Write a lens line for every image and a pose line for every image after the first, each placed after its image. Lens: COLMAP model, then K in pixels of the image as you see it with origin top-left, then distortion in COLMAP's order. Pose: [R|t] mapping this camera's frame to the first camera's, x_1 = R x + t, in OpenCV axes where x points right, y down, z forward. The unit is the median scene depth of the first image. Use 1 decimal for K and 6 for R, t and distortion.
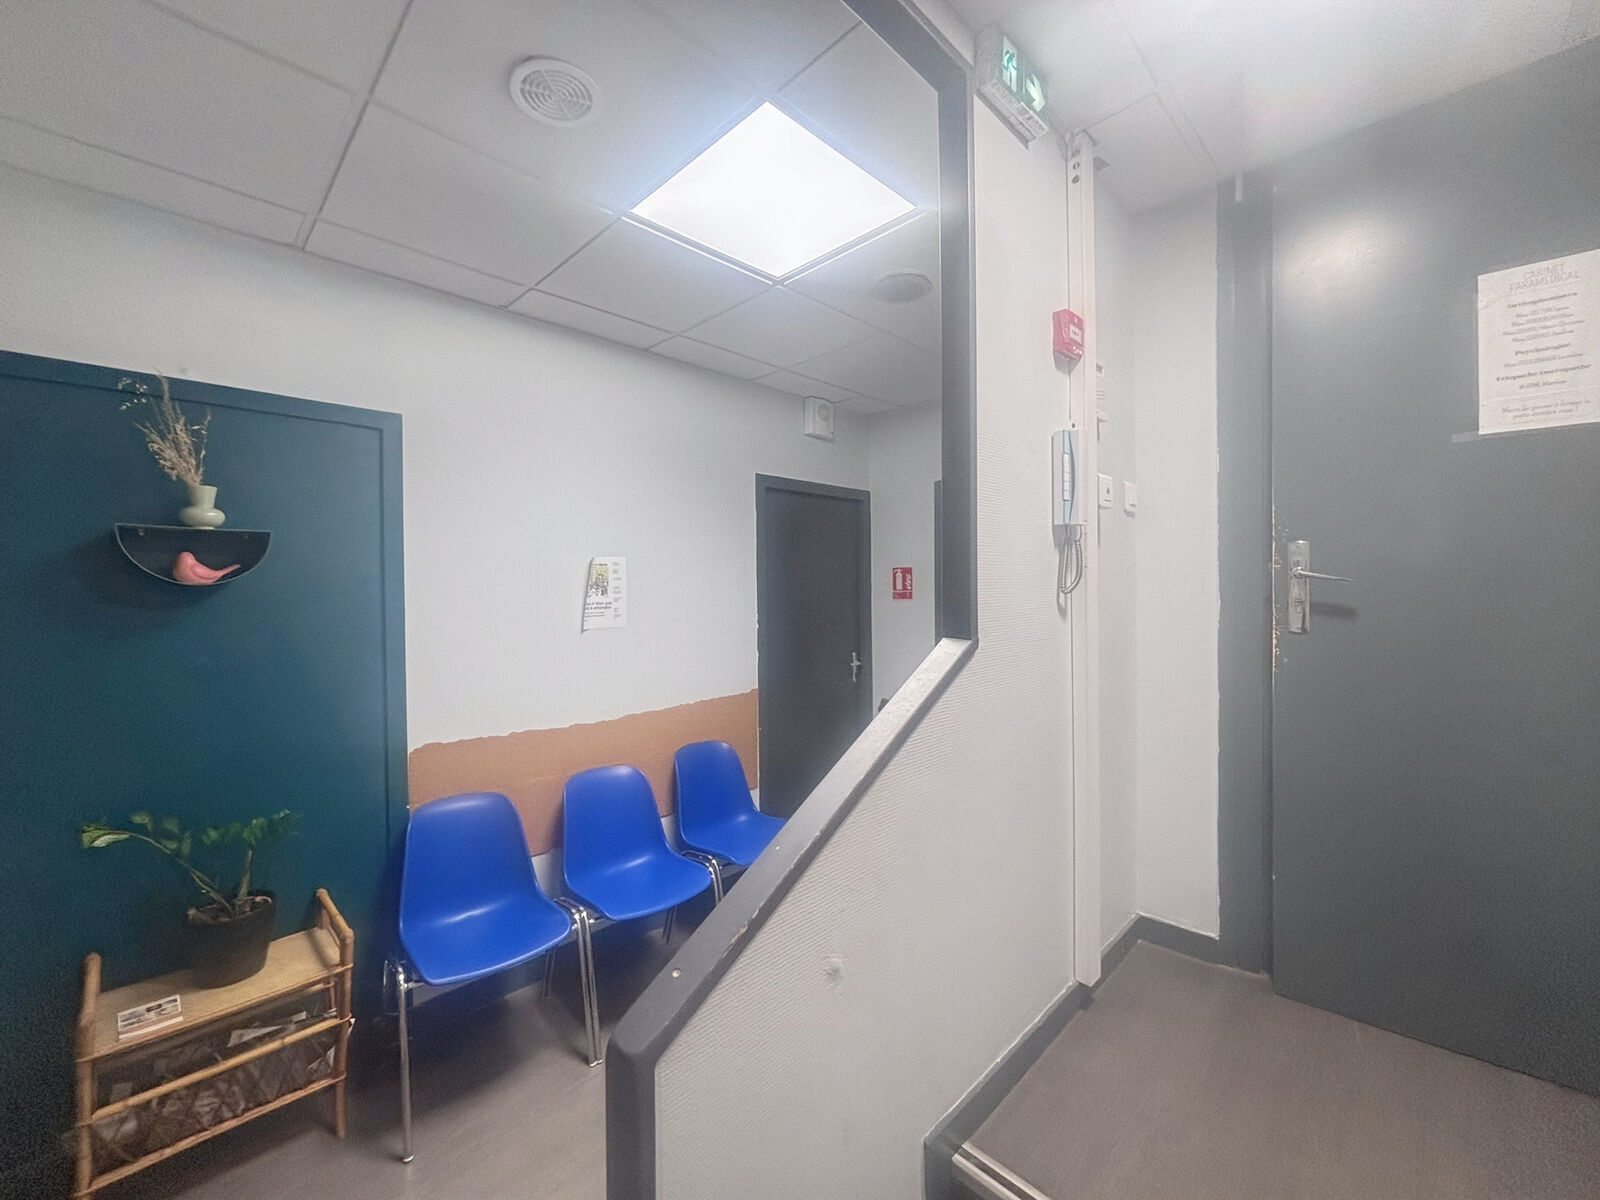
lens RADIAL K [[654.3, 0, 802.3], [0, 654.3, 600.7], [0, 0, 1]] dist [-0.011054, 0.000381]
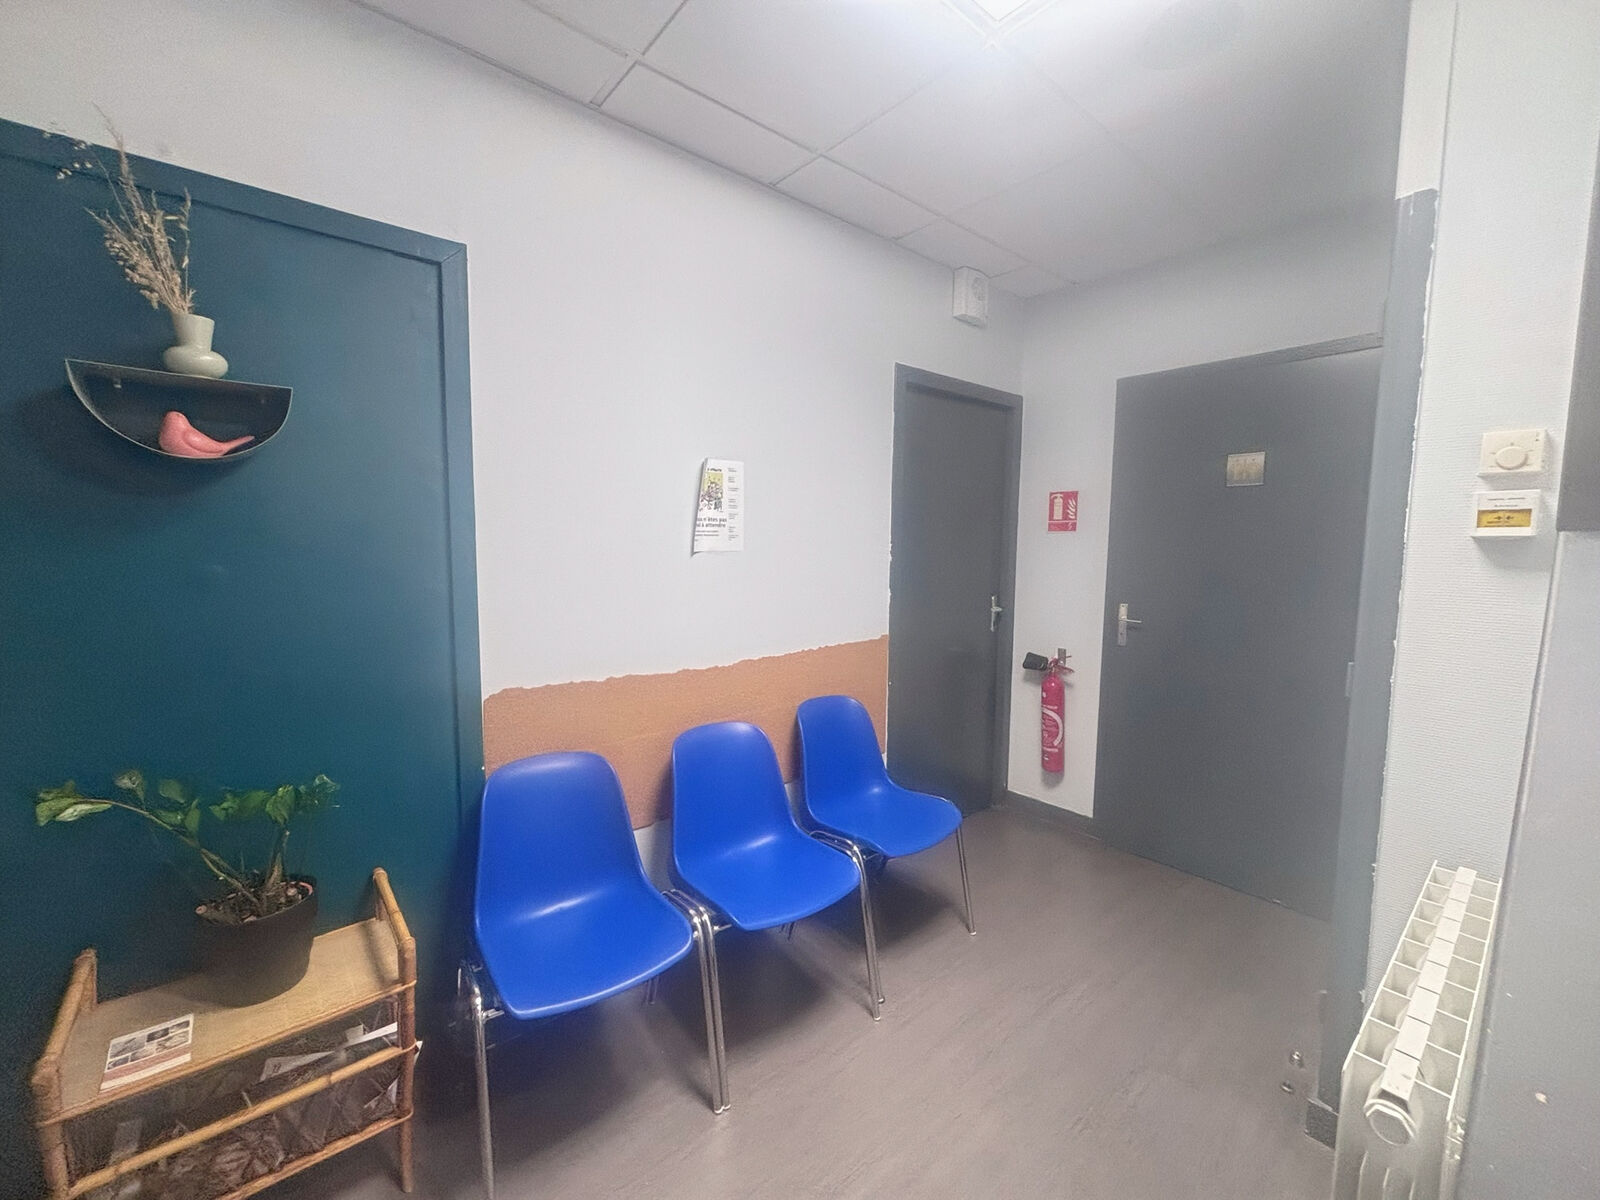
lens RADIAL K [[654.3, 0, 799.4], [0, 654.3, 606.8], [0, 0, 1]] dist [-0.011054, 0.000381]
pose [[0.995325, 0.030477, -0.091644, -0.182420], [-0.022374, 0.995853, 0.088177, 0.052175], [0.093952, -0.085714, 0.991880, 0.308896]]
